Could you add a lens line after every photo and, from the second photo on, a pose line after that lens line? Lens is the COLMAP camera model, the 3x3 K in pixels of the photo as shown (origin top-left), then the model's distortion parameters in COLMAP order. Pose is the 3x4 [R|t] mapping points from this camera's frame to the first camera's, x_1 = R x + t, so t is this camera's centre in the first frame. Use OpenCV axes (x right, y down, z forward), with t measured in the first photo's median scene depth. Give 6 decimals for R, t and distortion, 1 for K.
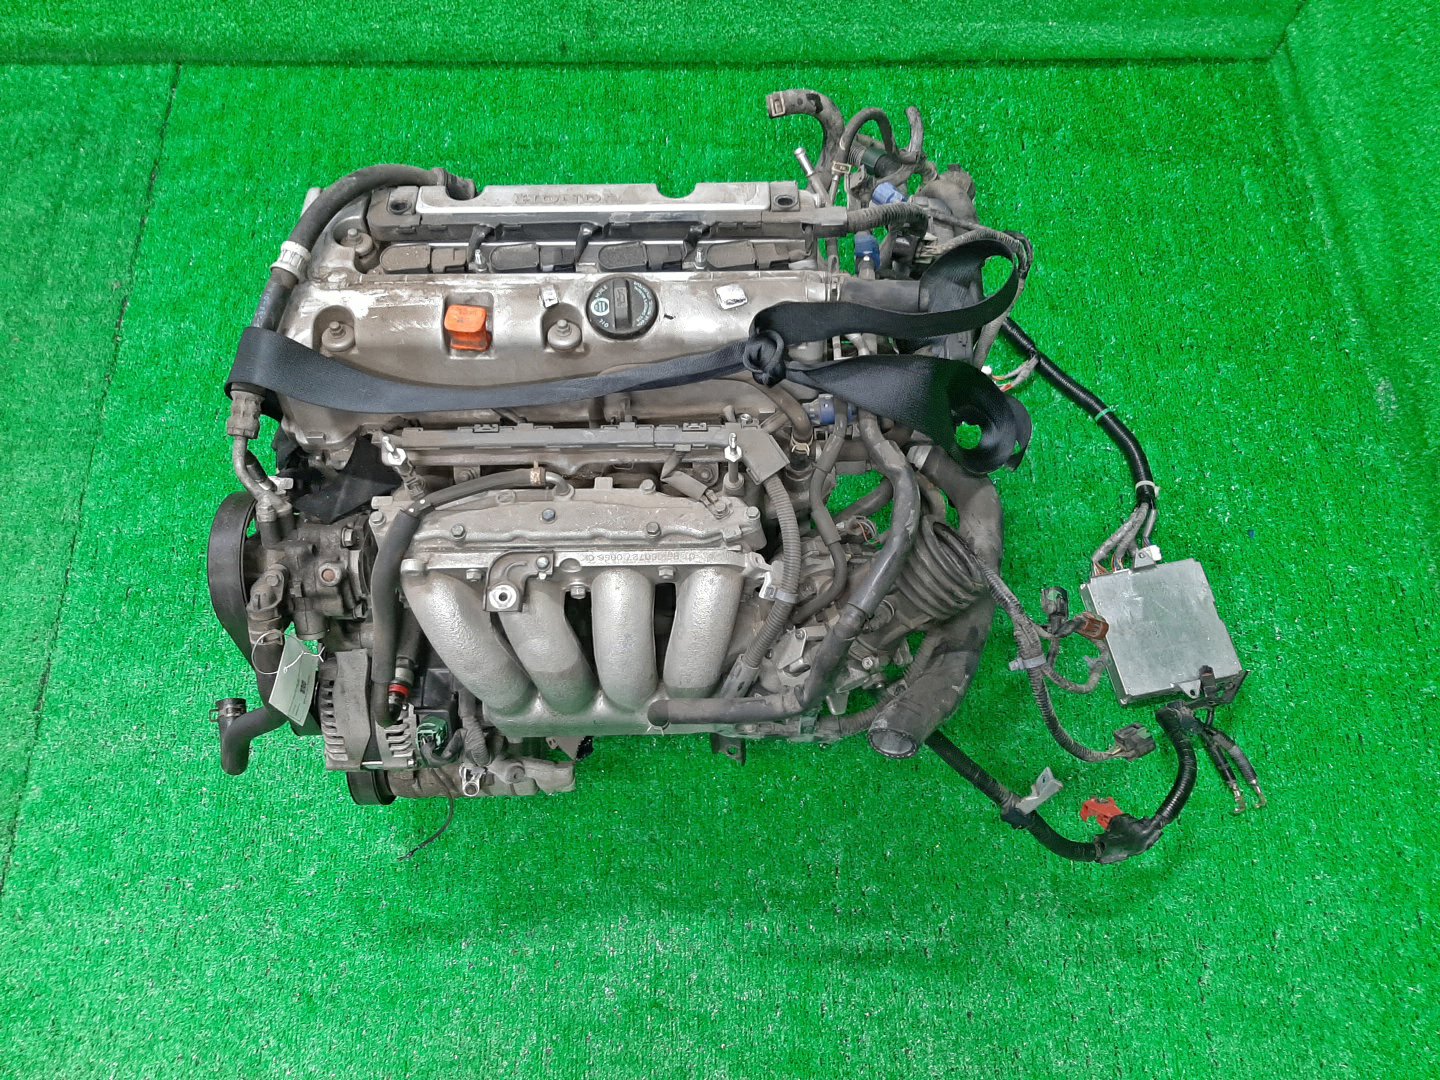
lens RADIAL K [[1077.9, 0, 720.0], [0, 1077.9, 540.0], [0, 0, 1]] dist [0.058388, -0.115657]
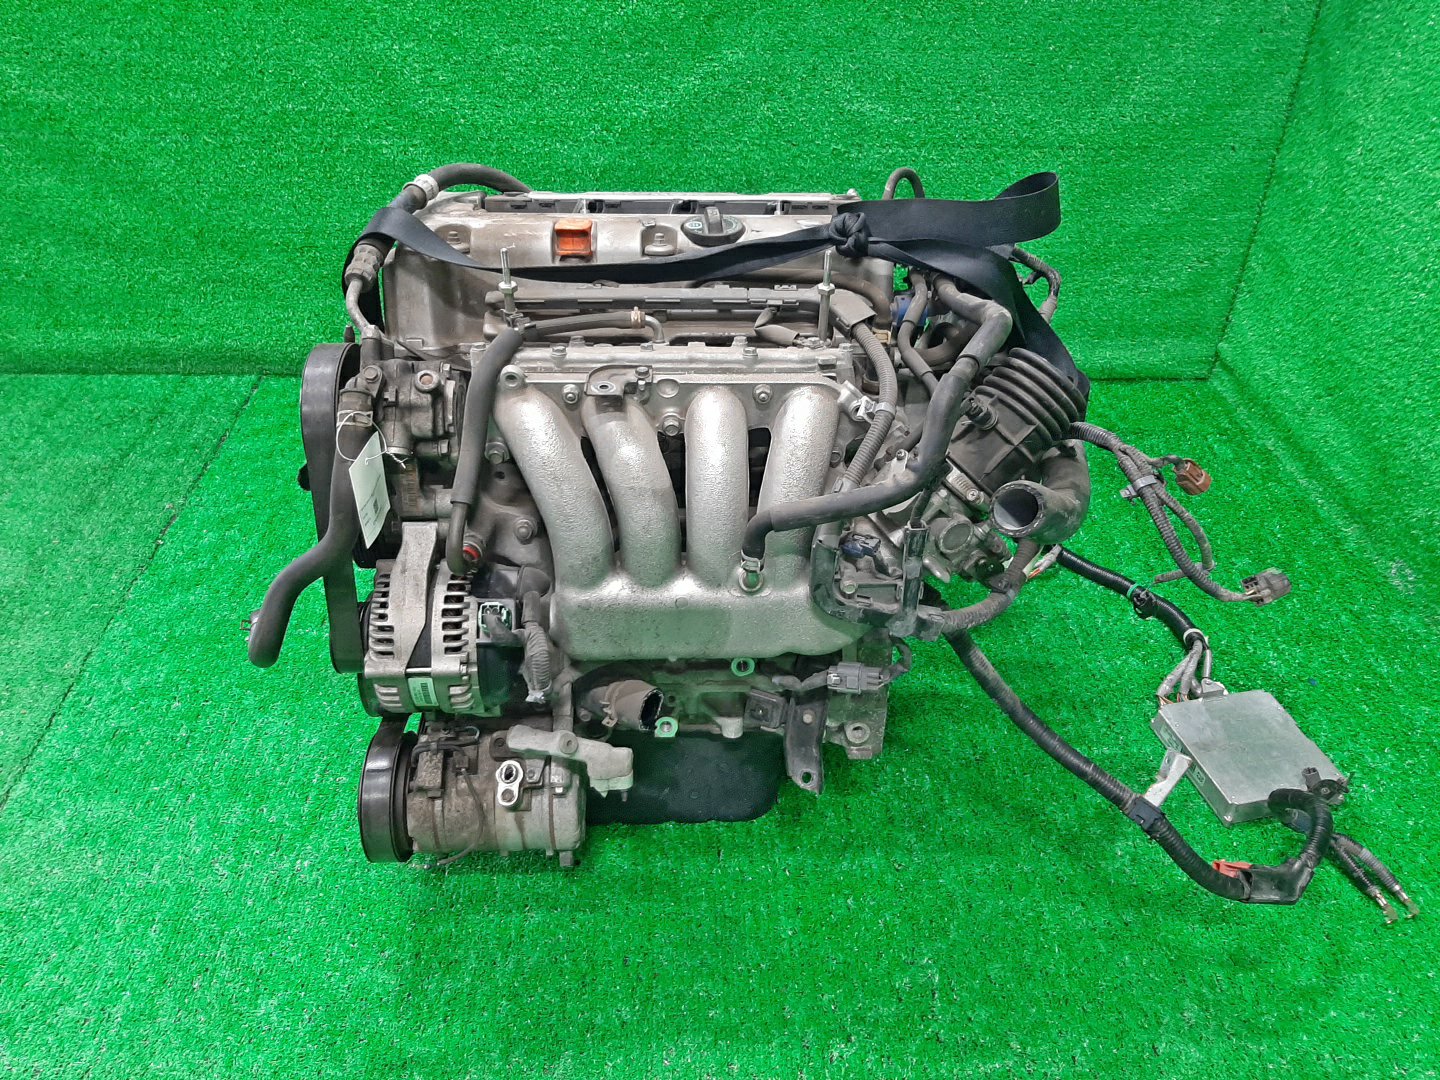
lens RADIAL K [[1077.9, 0, 720.0], [0, 1077.9, 540.0], [0, 0, 1]] dist [0.058388, -0.115657]
pose [[0.999489, 0.006450, 0.031318, -0.069241], [0.010509, 0.858771, -0.512252, 0.377755], [-0.030199, 0.512320, 0.858264, 0.122413]]
